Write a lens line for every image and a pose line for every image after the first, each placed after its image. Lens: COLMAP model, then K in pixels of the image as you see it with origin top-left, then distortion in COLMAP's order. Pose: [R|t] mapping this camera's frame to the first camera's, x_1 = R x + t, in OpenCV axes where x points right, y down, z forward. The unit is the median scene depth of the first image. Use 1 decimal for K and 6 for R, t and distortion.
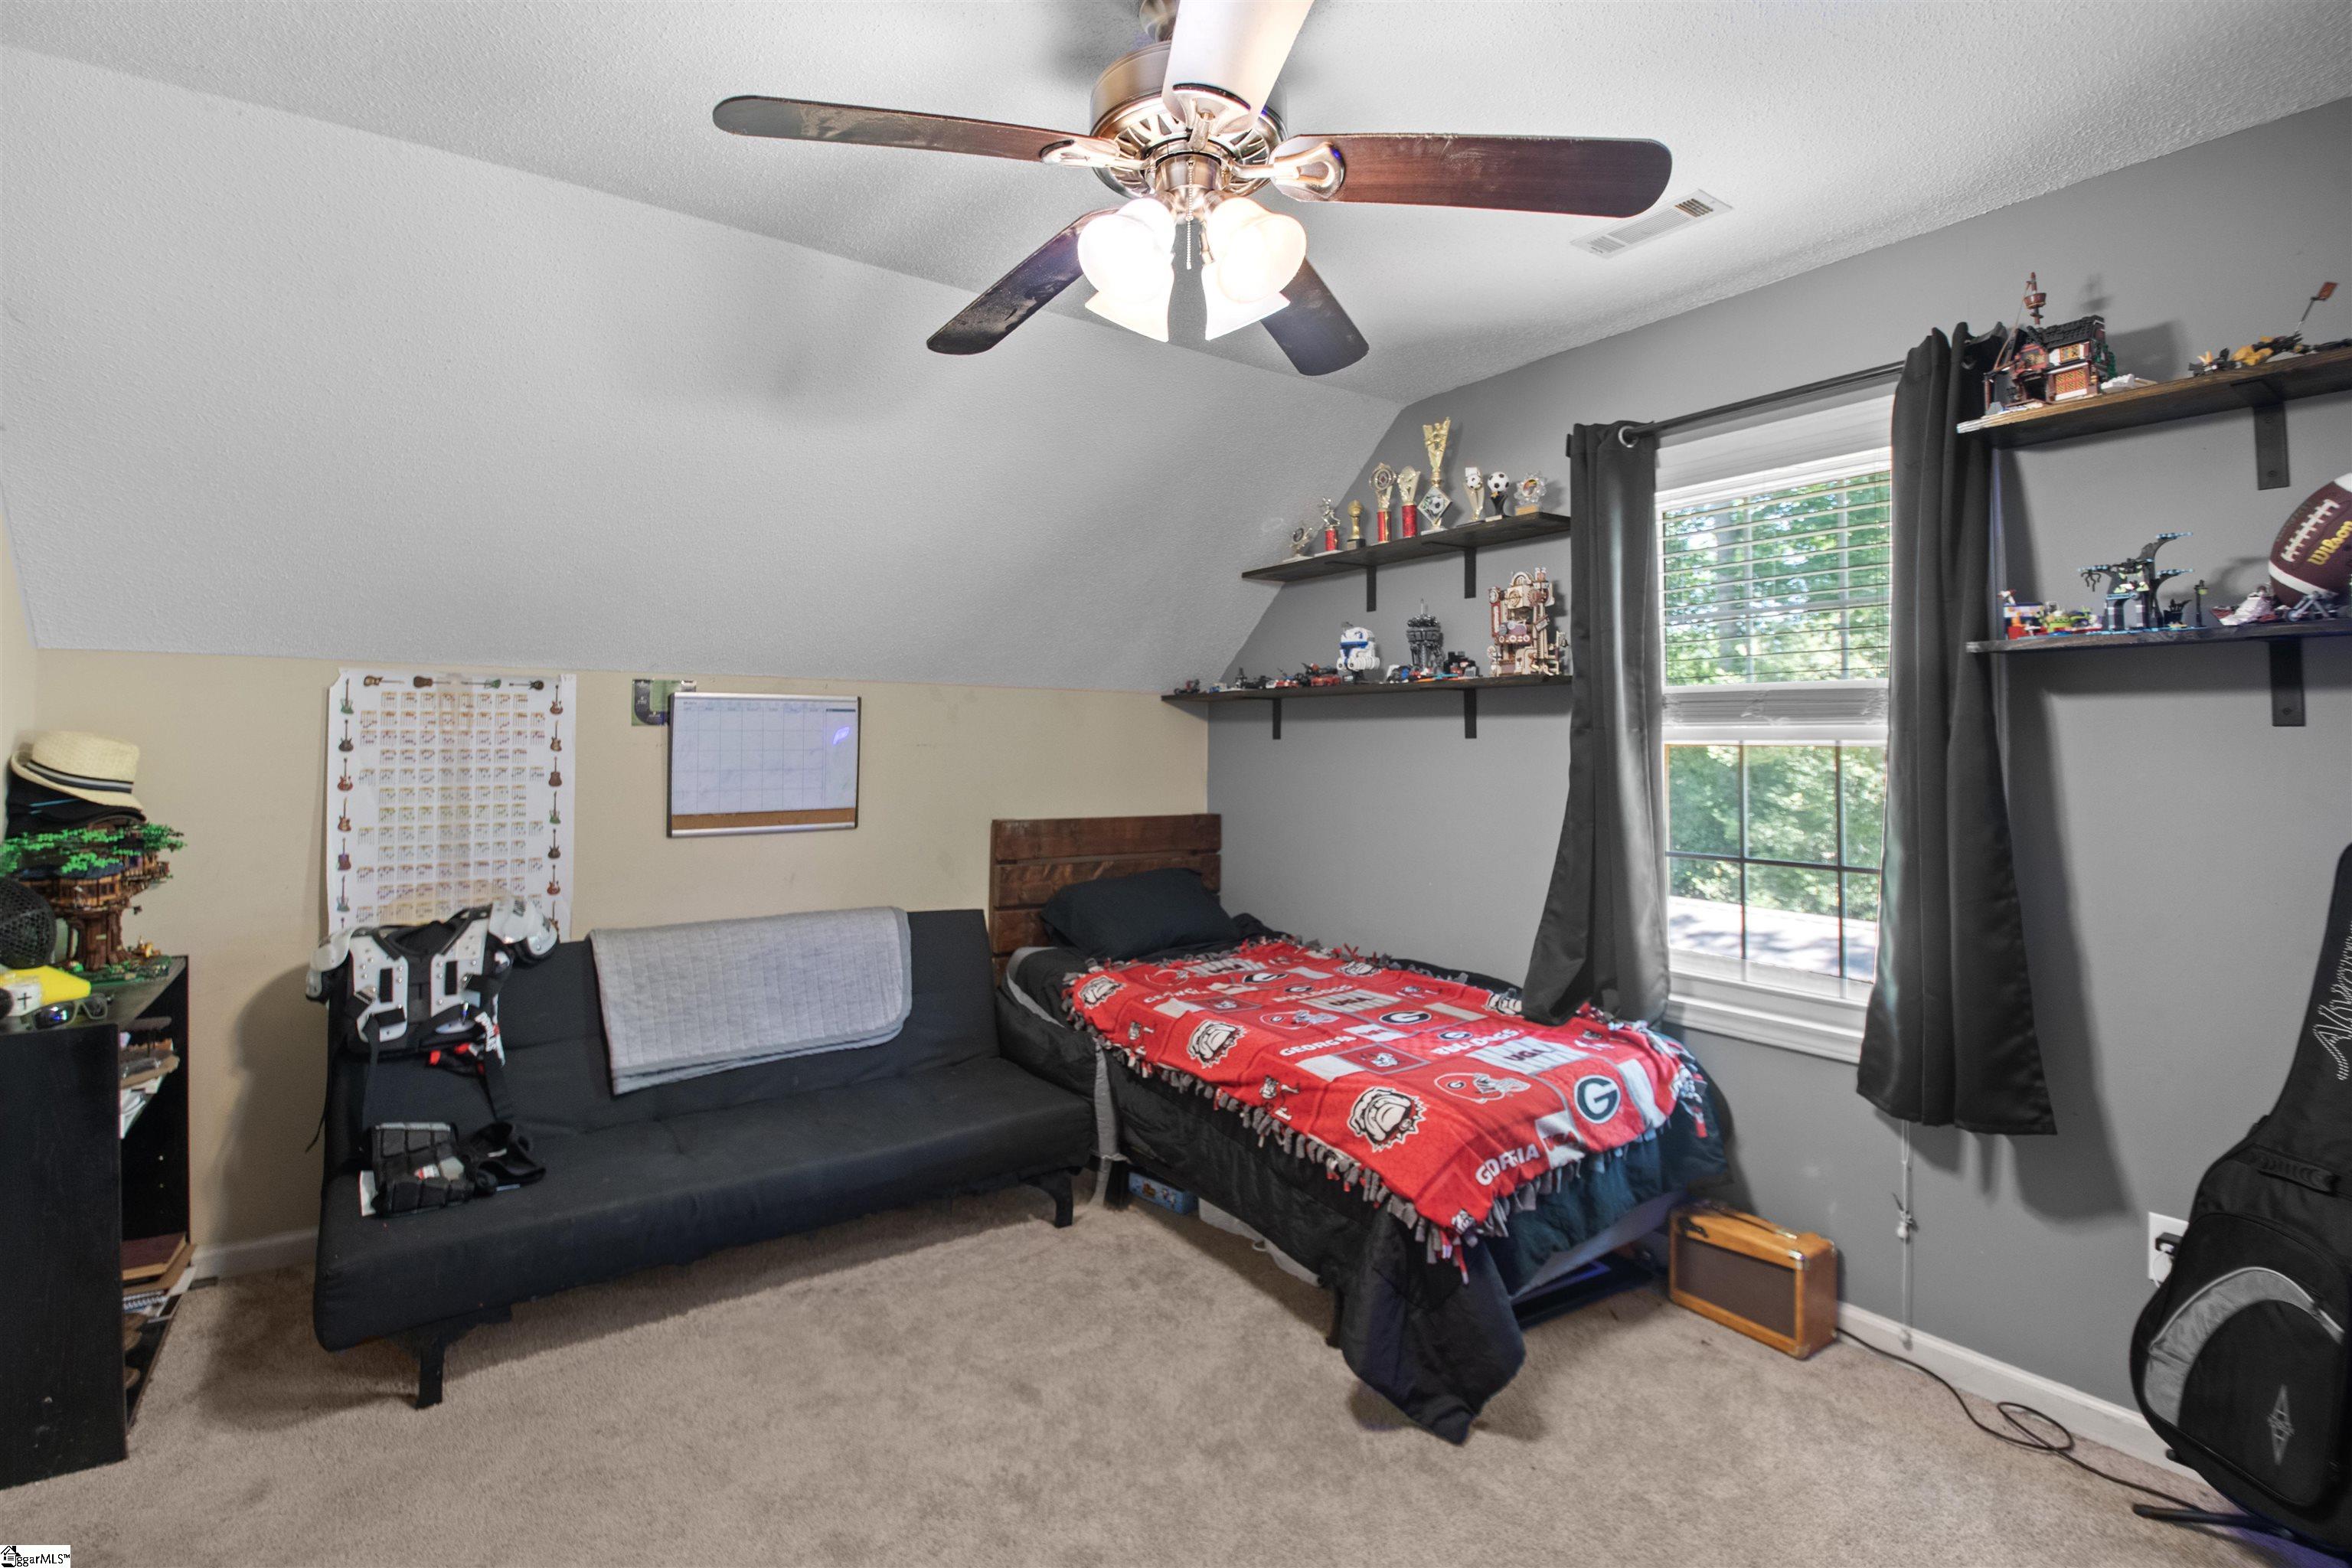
lens RADIAL K [[1096.0, 0, 1124.8], [0, 1096.0, 734.3], [0, 0, 1]] dist [0.000478, -0.017094]
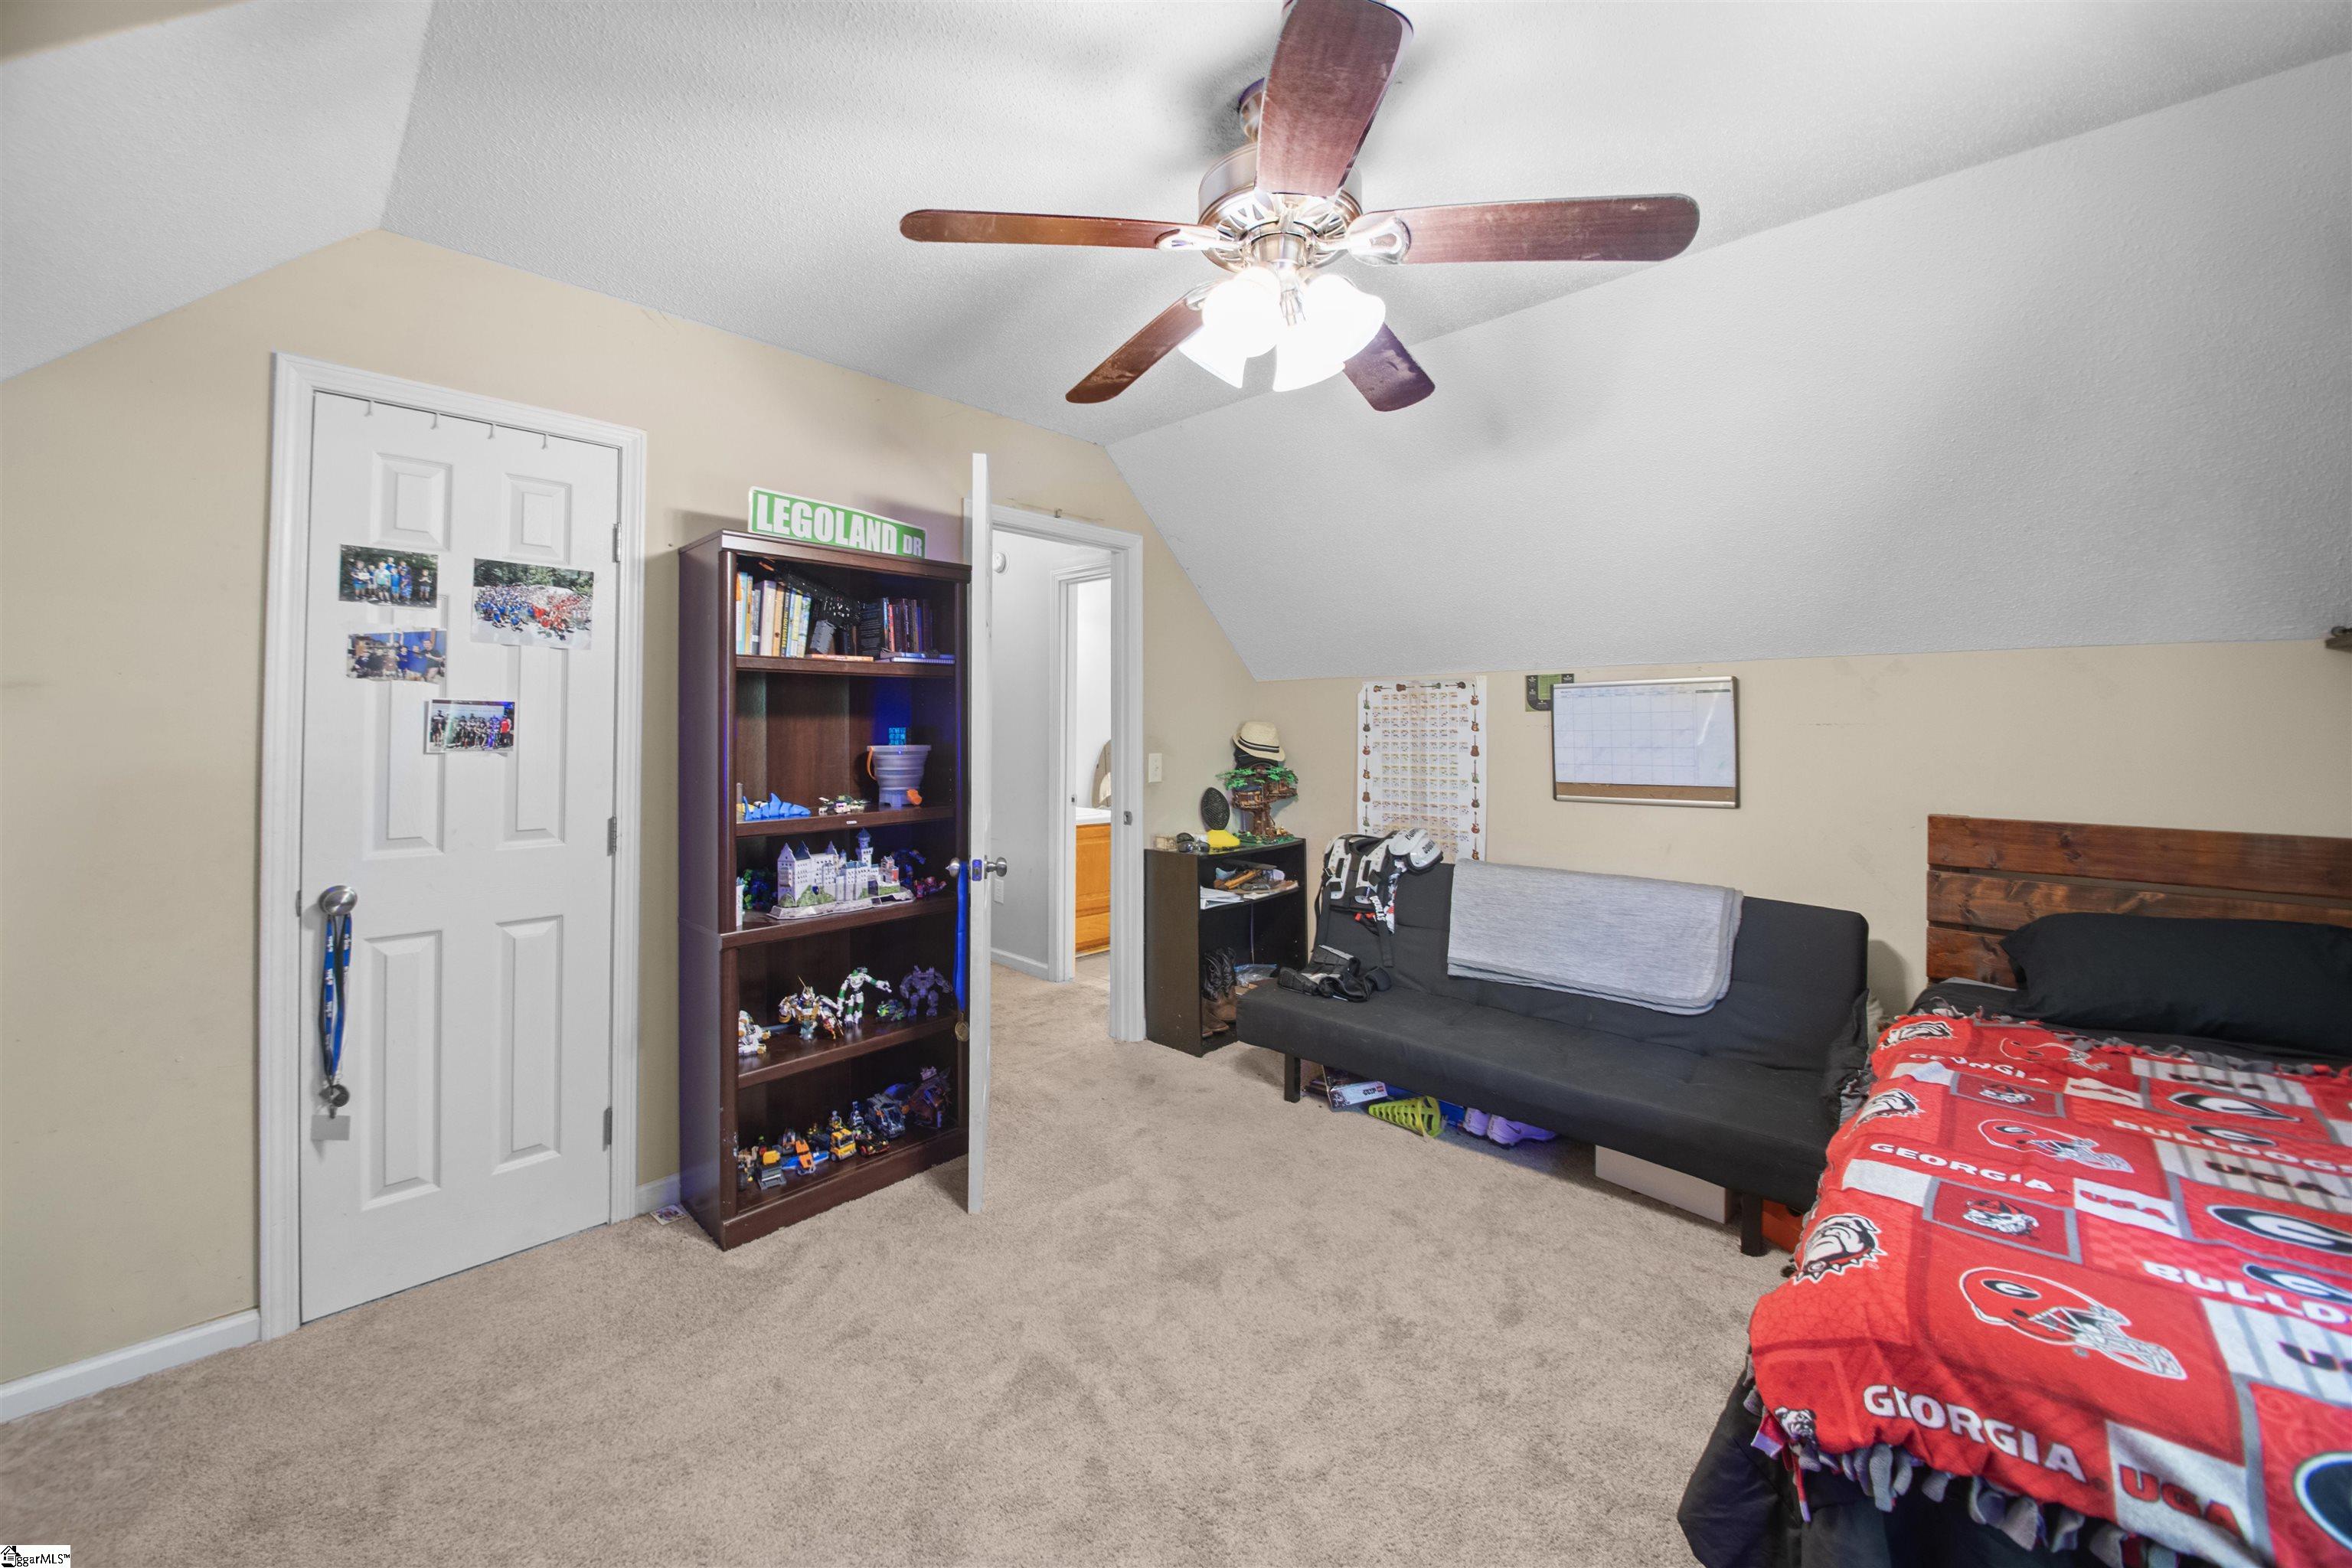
lens RADIAL K [[859.8, 0, 1073.4], [0, 859.8, 732.1], [0, 0, 1]] dist [-0.001464, -0.005855]
pose [[0.157372, -0.001367, -0.987538, 0.540504], [0.012083, 0.999927, 0.000541, 0.010843], [0.987465, -0.012018, 0.157377, 0.349169]]
